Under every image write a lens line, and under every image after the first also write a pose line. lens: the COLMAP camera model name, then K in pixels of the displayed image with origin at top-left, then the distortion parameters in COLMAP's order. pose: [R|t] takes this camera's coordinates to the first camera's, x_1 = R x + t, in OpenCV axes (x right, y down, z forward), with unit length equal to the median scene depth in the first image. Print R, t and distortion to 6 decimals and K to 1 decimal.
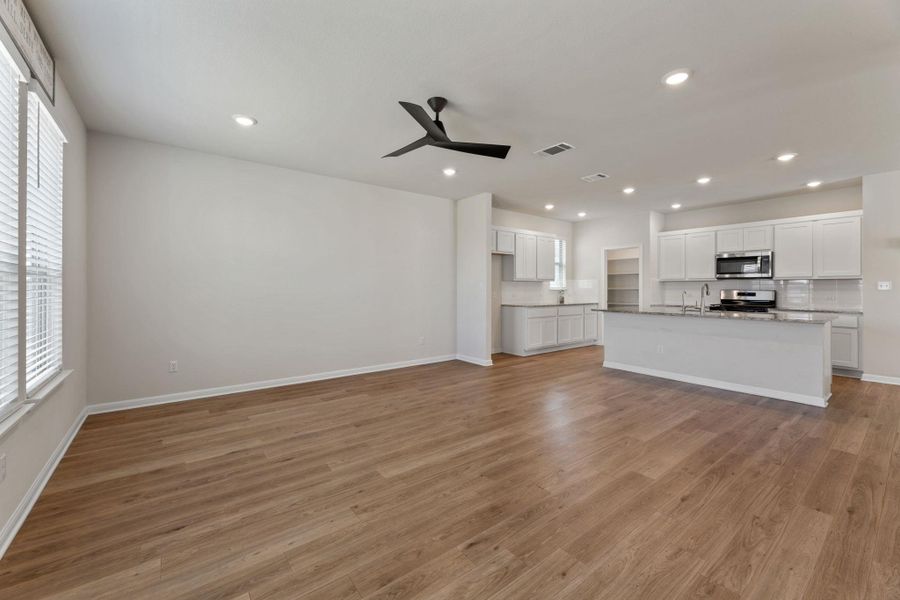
lens RADIAL K [[366.7, 0, 452.0], [0, 366.7, 287.2], [0, 0, 1]] dist [0.000517, -0.000197]
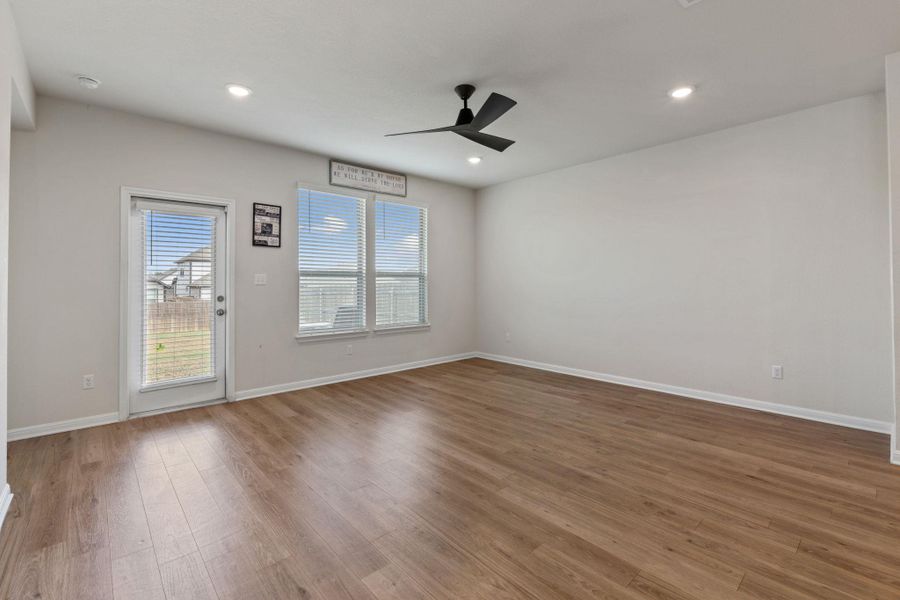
lens RADIAL K [[400.0, 0, 449.8], [0, 400.0, 276.9], [0, 0, 1]] dist [-0.000184, 0.000009]
pose [[0.071344, -0.015020, -0.997339, 1.050495], [0.006630, 0.999872, -0.014584, 0.004255], [0.997430, -0.005572, 0.071435, 0.915957]]
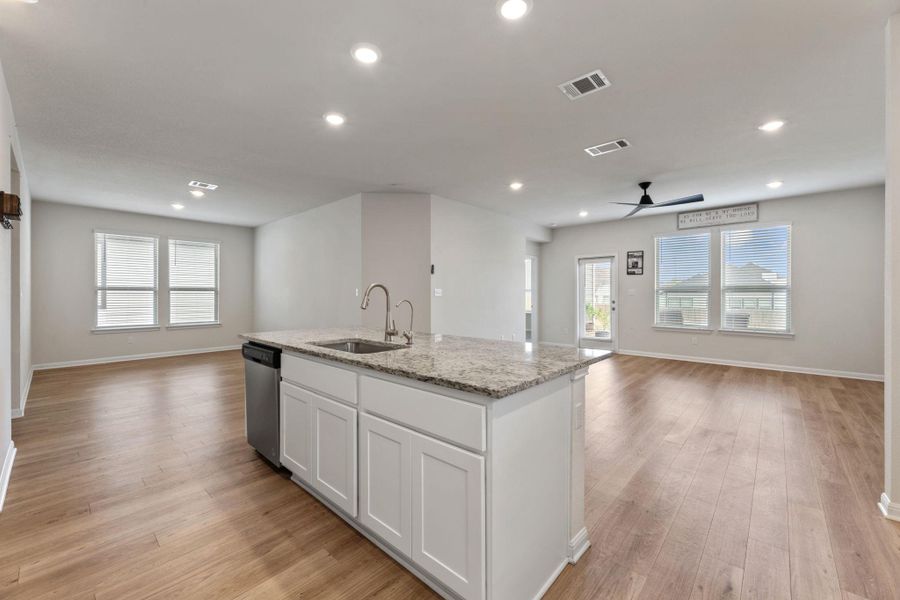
lens RADIAL K [[358.8, 0, 450.9], [0, 358.8, 295.1], [0, 0, 1]] dist [0.001858, 0.000194]
pose [[-0.985827, 0.000049, -0.167766, 1.165520], [0.000417, 0.999998, -0.002156, 0.010598], [0.167765, -0.002195, -0.985825, 2.585068]]
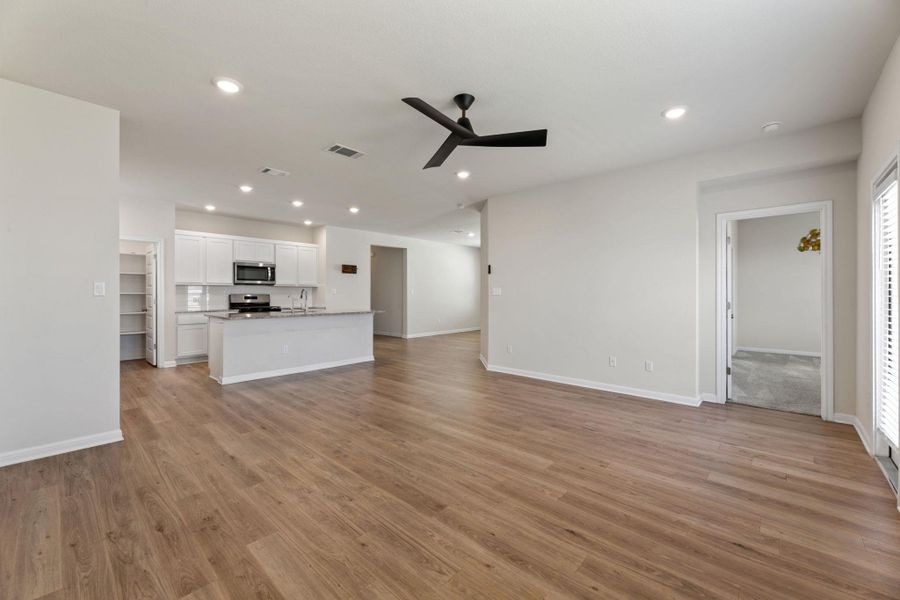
lens RADIAL K [[358.8, 0, 450.9], [0, 358.8, 295.1], [0, 0, 1]] dist [0.001858, 0.000194]
pose [[-0.167992, -0.007484, 0.985760, -1.005784], [-0.003366, 0.999970, 0.007018, 0.000047], [-0.985783, -0.002139, -0.168012, 1.243045]]
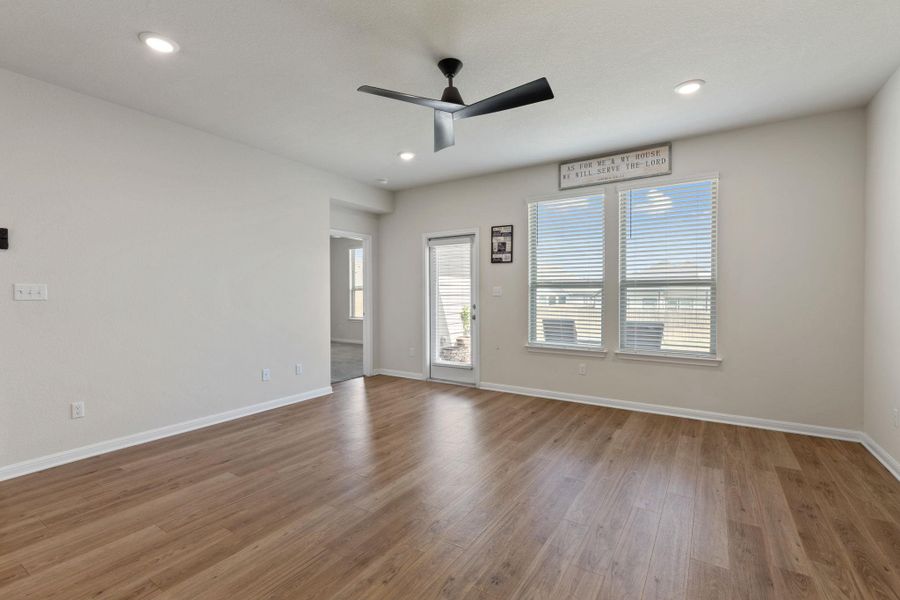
lens RADIAL K [[404.1, 0, 452.8], [0, 404.1, 299.1], [0, 0, 1]] dist [0.001174, 0.000727]
pose [[-0.944731, 0.005117, -0.327806, 0.261383], [0.002632, 0.999964, 0.008025, 0.005873], [0.327836, 0.006719, -0.944711, 1.932171]]
